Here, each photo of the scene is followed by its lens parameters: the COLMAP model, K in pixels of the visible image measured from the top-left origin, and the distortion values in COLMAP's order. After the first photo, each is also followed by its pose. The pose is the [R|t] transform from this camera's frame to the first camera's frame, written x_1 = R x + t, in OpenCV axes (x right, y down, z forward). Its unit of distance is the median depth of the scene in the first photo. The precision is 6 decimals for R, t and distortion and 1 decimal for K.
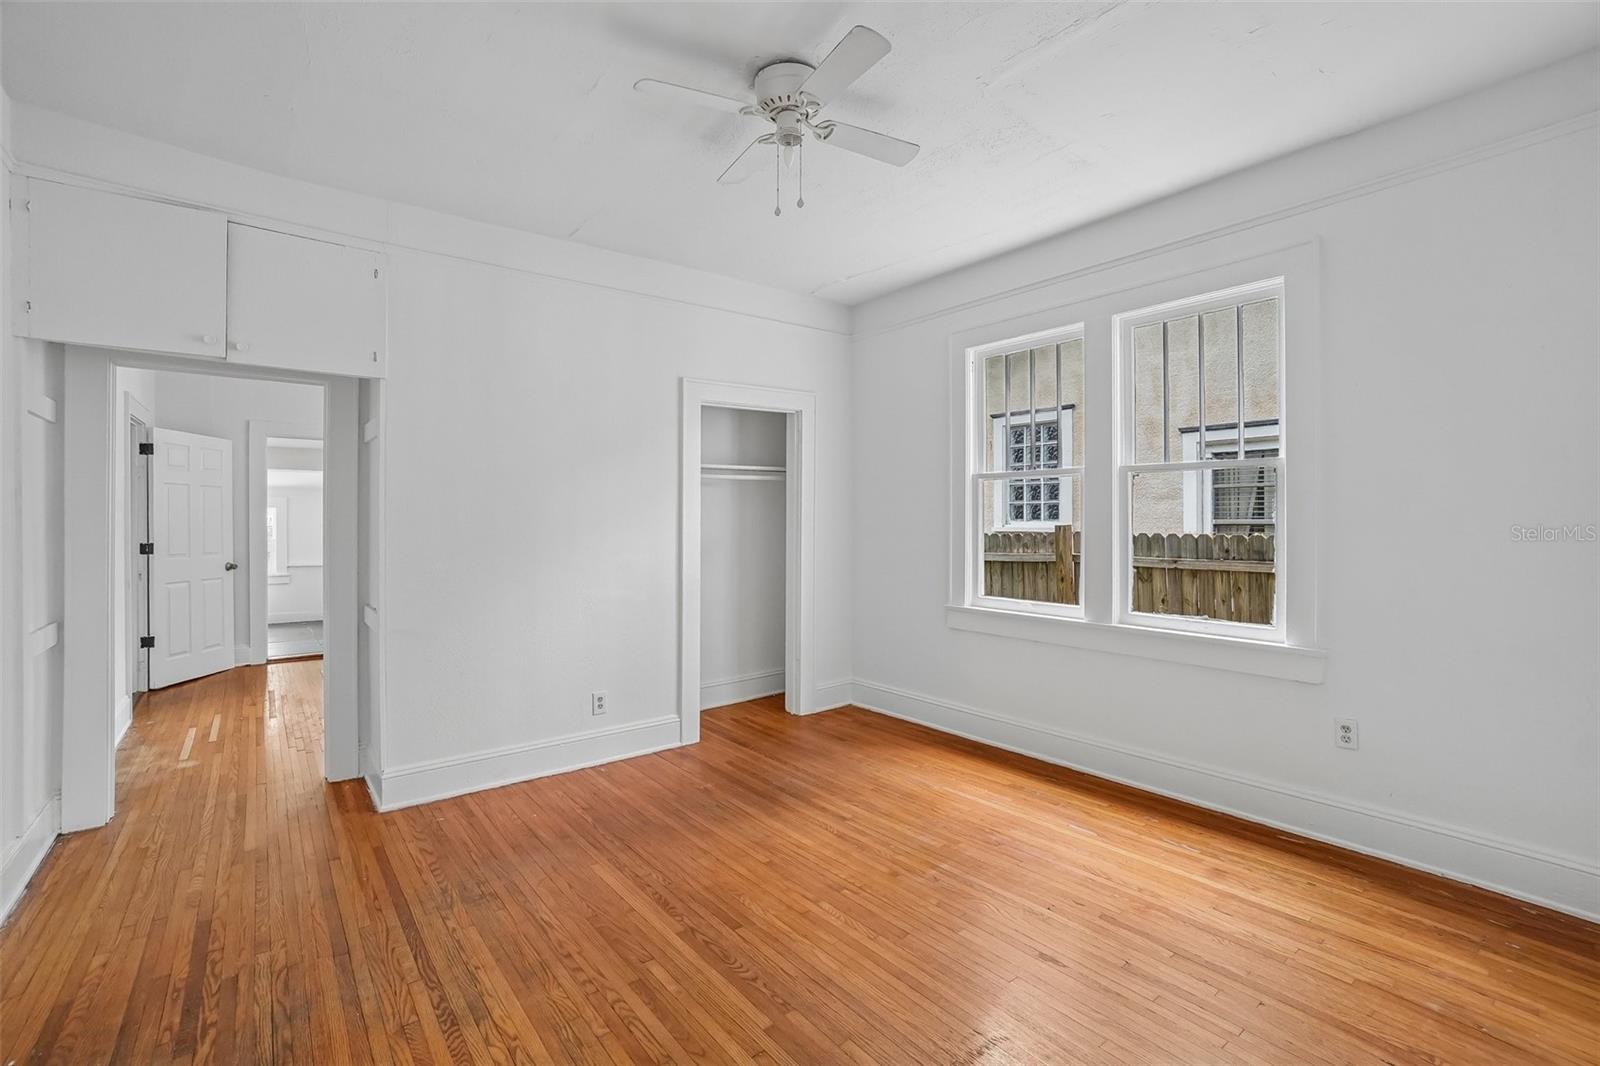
lens RADIAL K [[718.1, 0, 810.2], [0, 718.1, 517.0], [0, 0, 1]] dist [-0.047894, 0.019820]
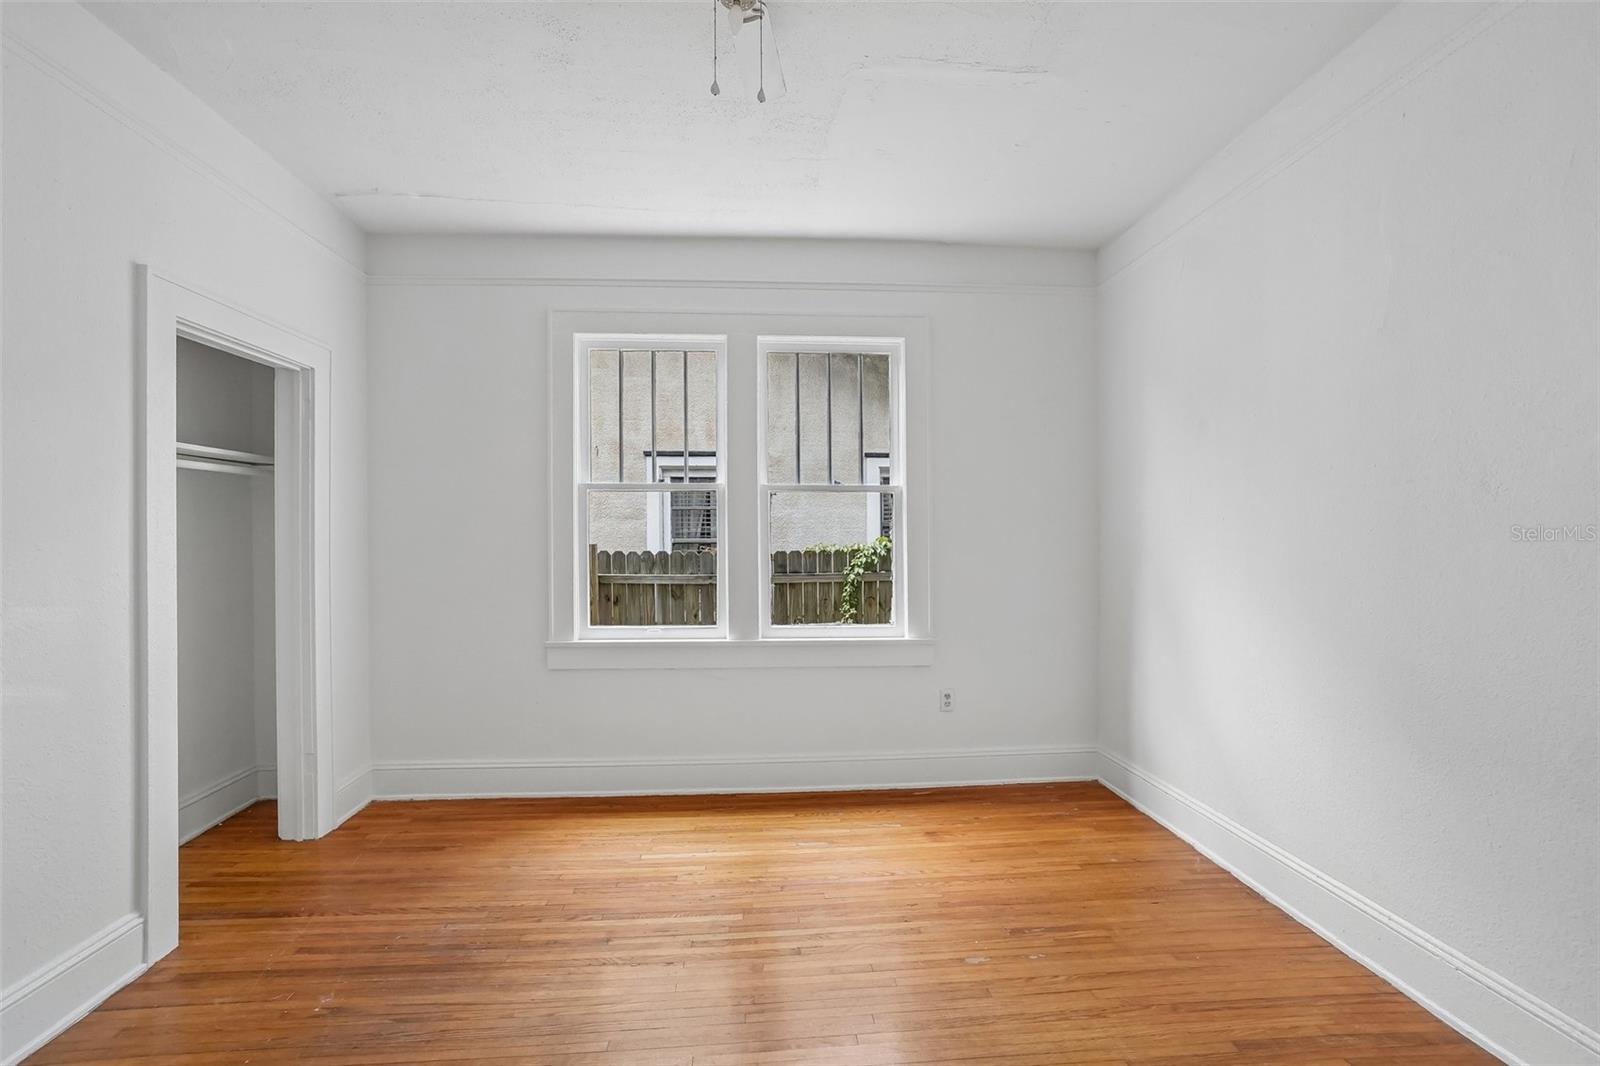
lens RADIAL K [[718.1, 0, 810.3], [0, 718.1, 539.0], [0, 0, 1]] dist [-0.047894, 0.019820]
pose [[0.565413, -0.000698, 0.824808, -0.372876], [-0.000258, 0.999999, 0.001023, 0.005532], [-0.824808, -0.000792, 0.565412, 0.352717]]
